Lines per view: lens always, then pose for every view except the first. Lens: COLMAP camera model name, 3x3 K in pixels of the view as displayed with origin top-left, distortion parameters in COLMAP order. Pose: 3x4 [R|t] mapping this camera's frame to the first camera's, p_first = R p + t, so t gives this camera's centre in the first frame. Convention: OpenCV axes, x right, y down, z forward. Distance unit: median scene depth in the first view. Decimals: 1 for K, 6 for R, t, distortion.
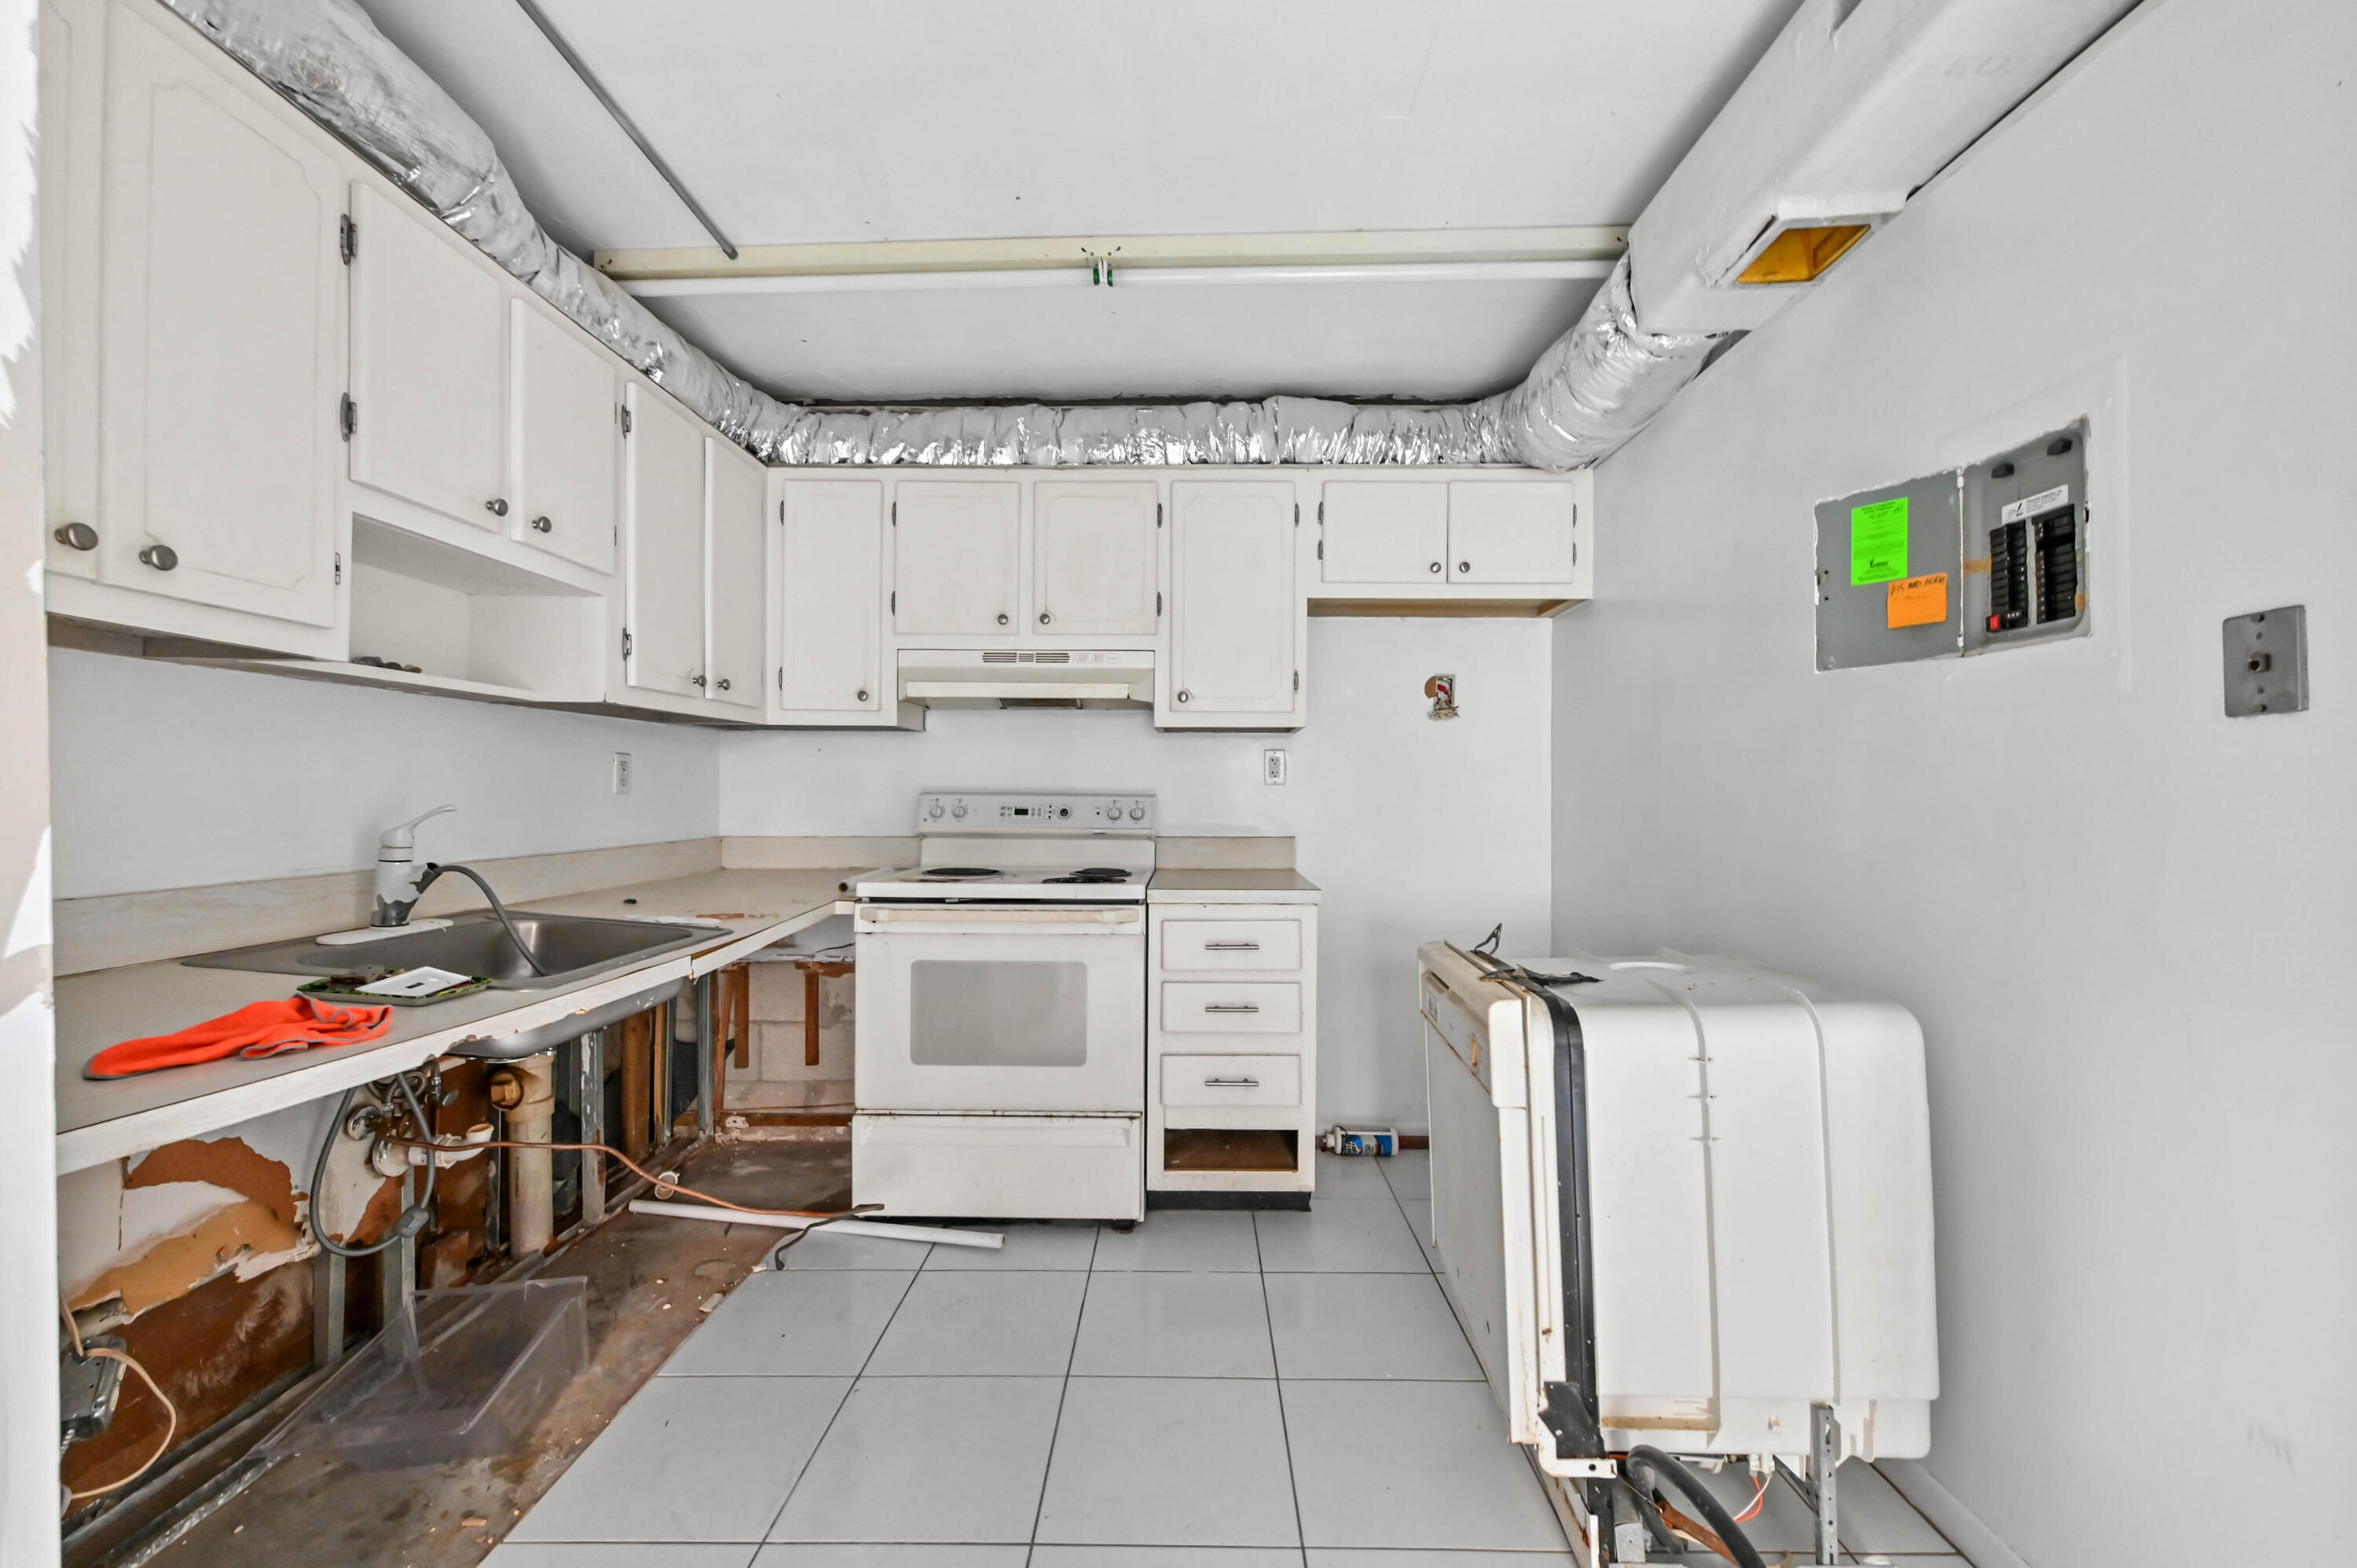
lens RADIAL K [[945.2, 0, 1189.5], [0, 945.2, 812.0], [0, 0, 1]] dist [-0.002081, -0.000061]
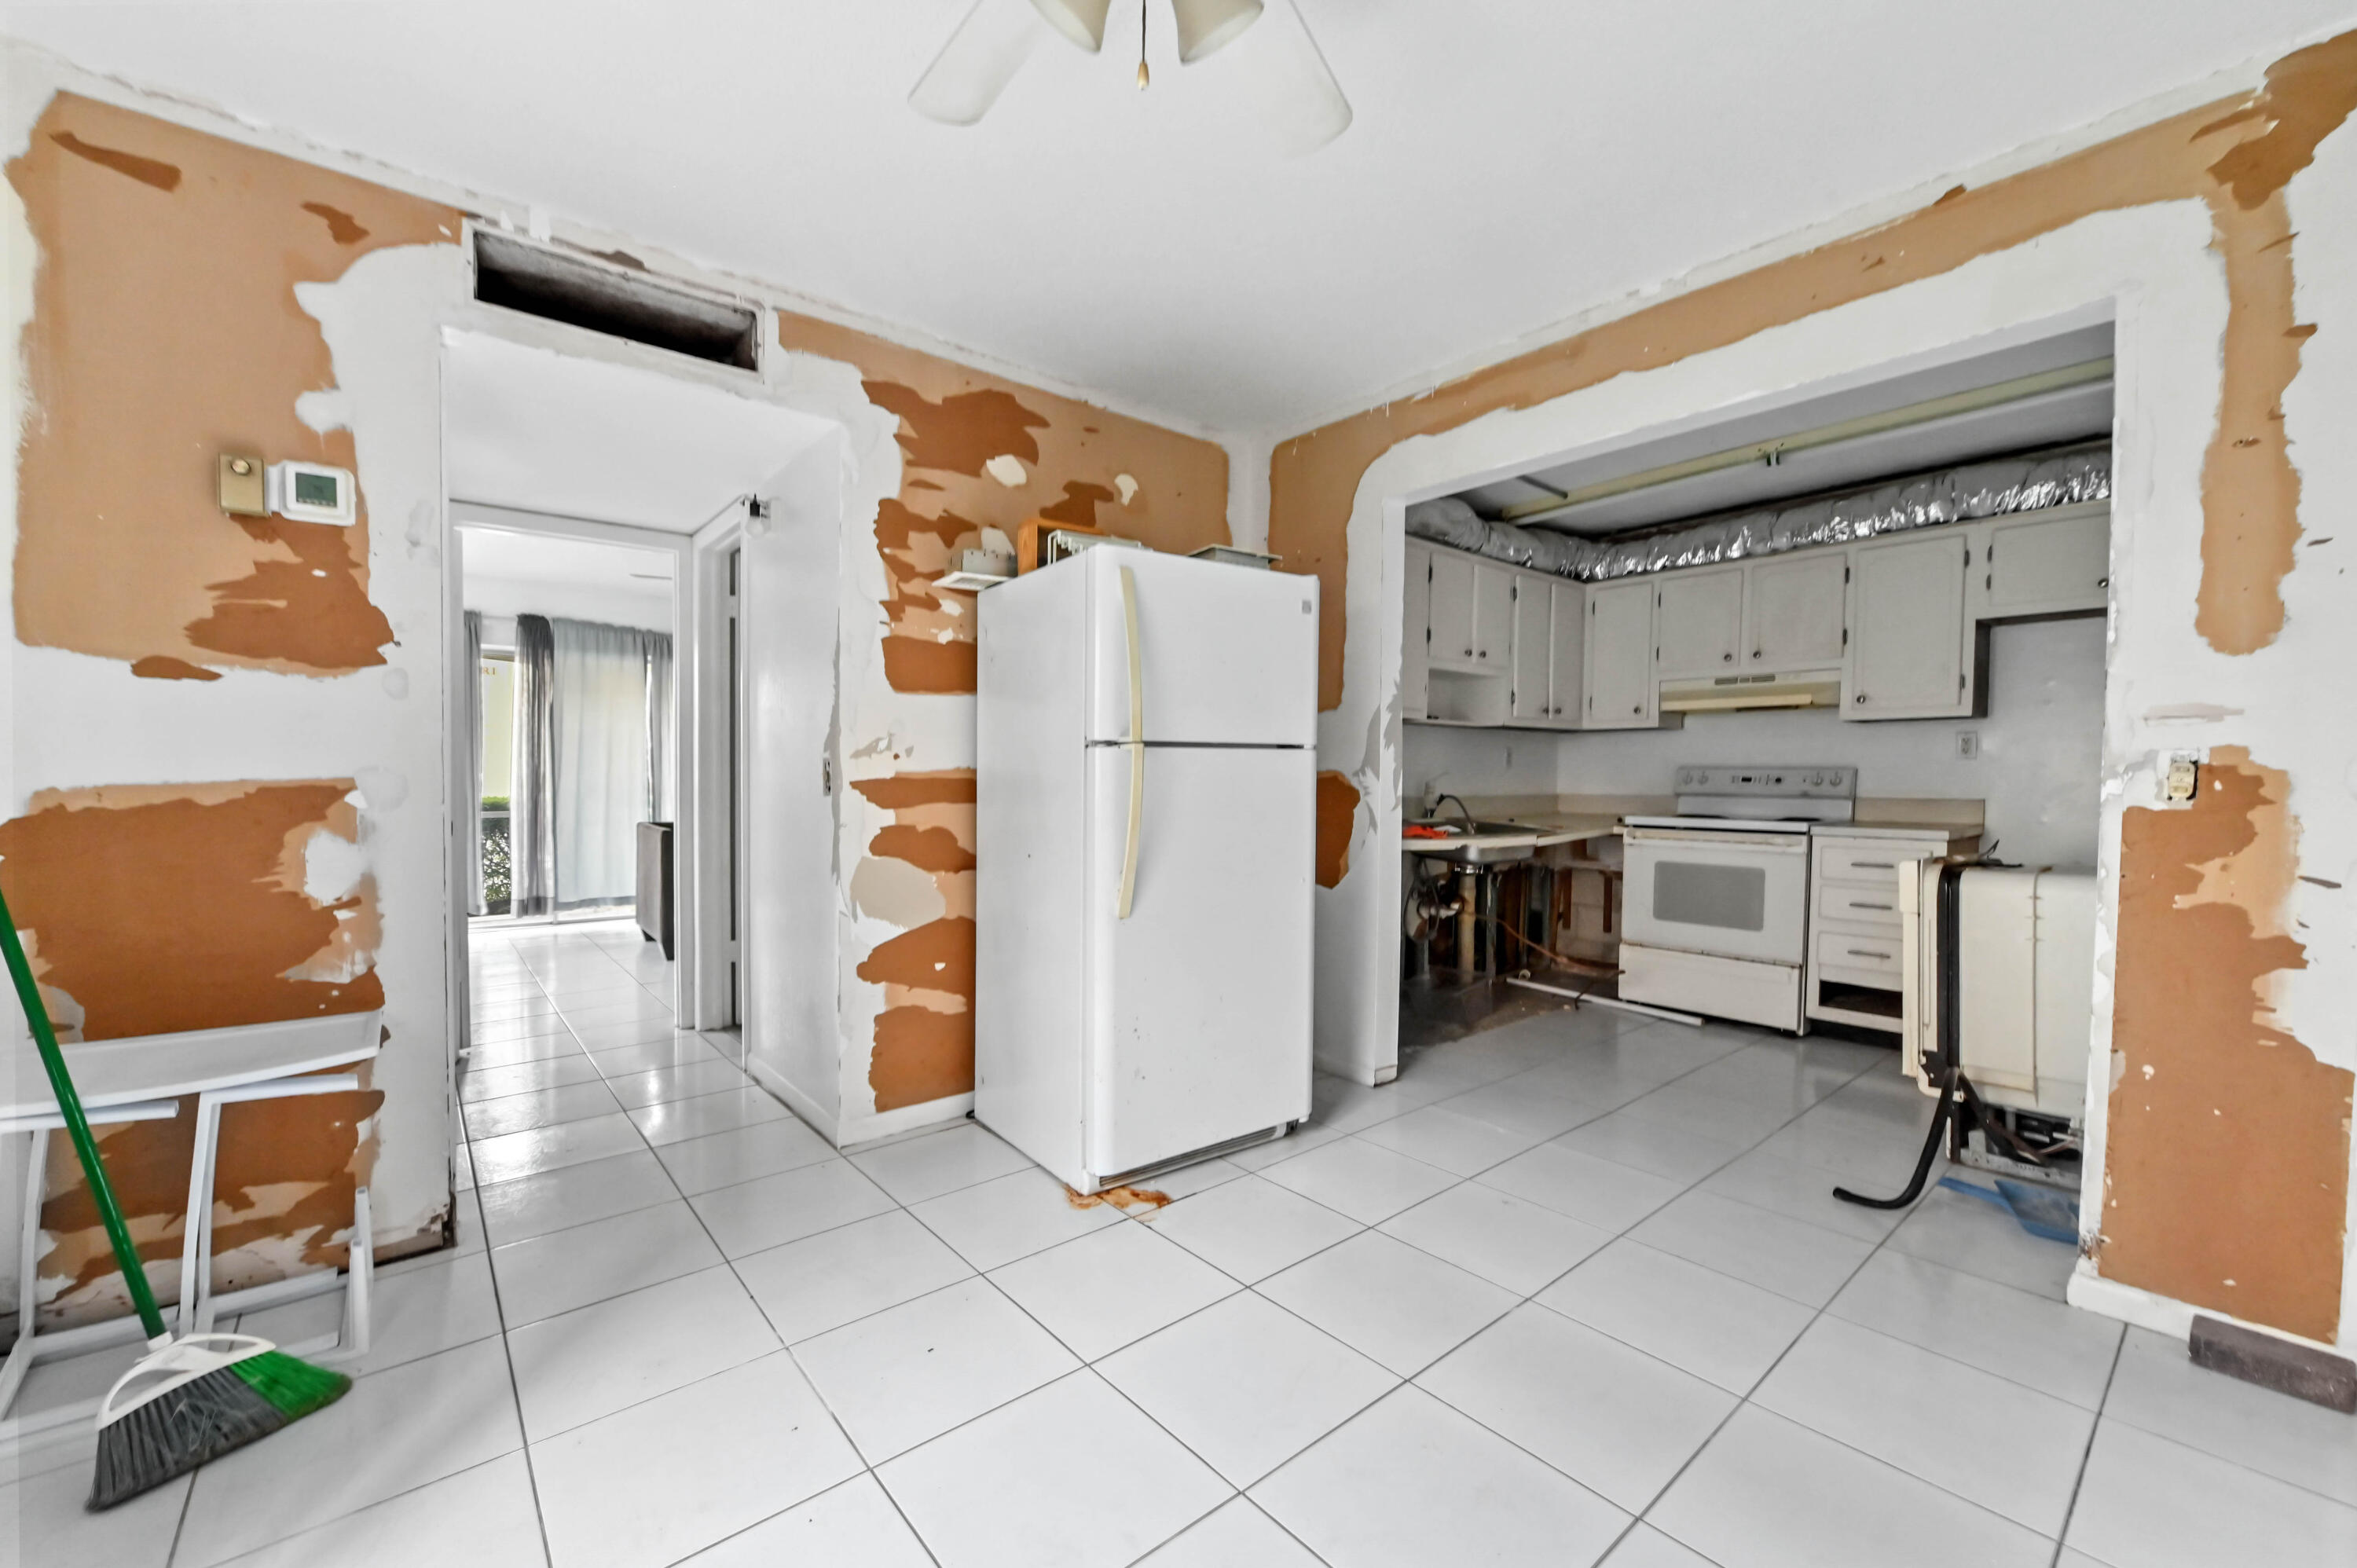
lens RADIAL K [[945.2, 0, 1189.5], [0, 945.2, 812.0], [0, 0, 1]] dist [-0.002081, -0.000061]
pose [[0.657255, 0.024653, -0.753265, 0.412756], [-0.015430, 0.999696, 0.019255, 0.039528], [0.753510, -0.001033, 0.657436, -0.732527]]
